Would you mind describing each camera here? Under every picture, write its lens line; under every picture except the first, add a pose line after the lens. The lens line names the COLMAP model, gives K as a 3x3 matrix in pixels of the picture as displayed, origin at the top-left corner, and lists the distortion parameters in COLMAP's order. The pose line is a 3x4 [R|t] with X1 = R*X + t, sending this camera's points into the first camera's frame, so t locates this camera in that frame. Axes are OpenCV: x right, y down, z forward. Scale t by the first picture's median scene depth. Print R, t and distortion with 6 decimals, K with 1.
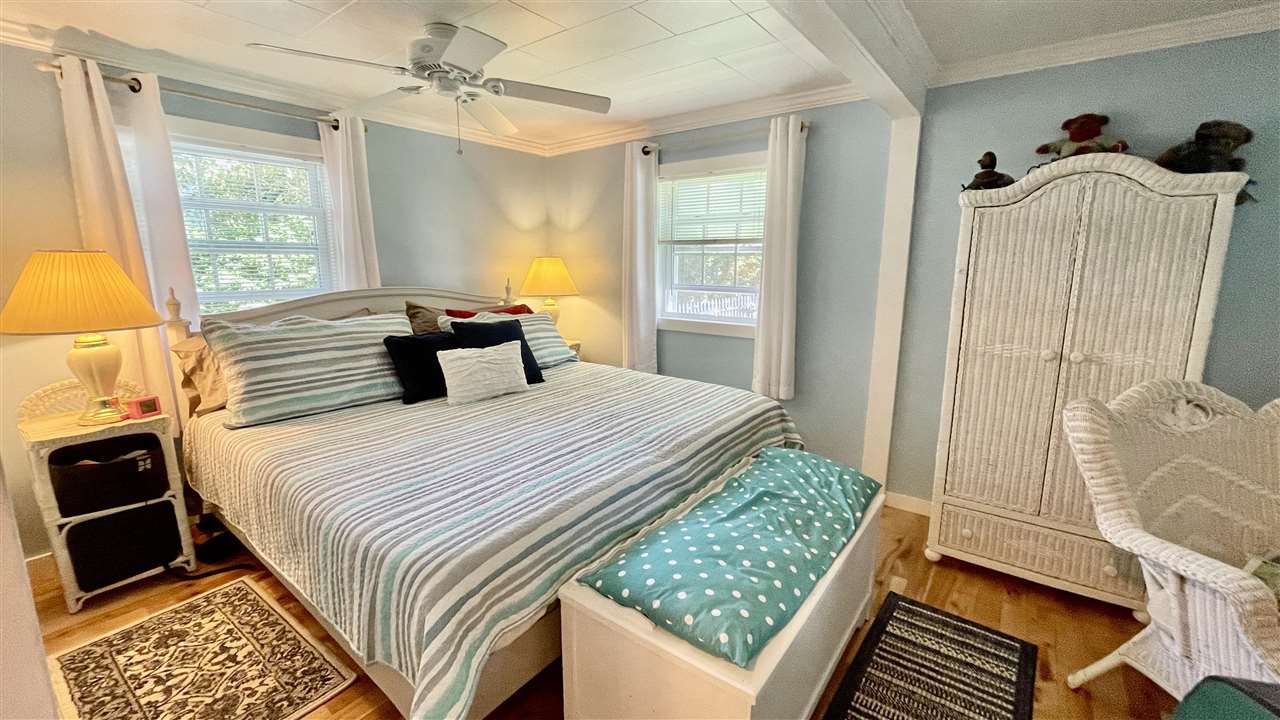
lens RADIAL K [[513.4, 0, 640.0], [0, 513.4, 360.0], [0, 0, 1]] dist [-0.000145, -0.000144]
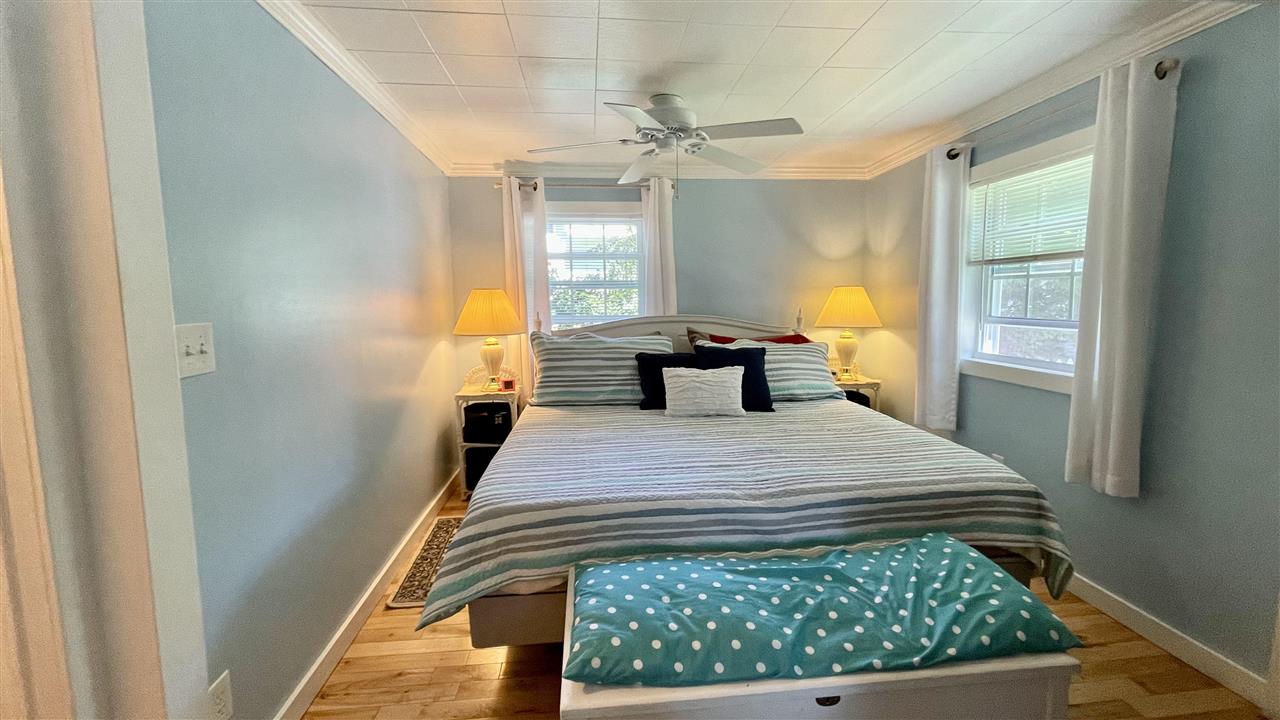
lens RADIAL K [[525.9, 0, 636.6], [0, 525.9, 357.3], [0, 0, 1]] dist [-0.009616, 0.003134]
pose [[0.683707, 0.069558, -0.726434, 0.439015], [-0.125369, 0.991843, -0.023024, -0.005761], [0.718907, 0.106814, 0.686851, 0.147262]]
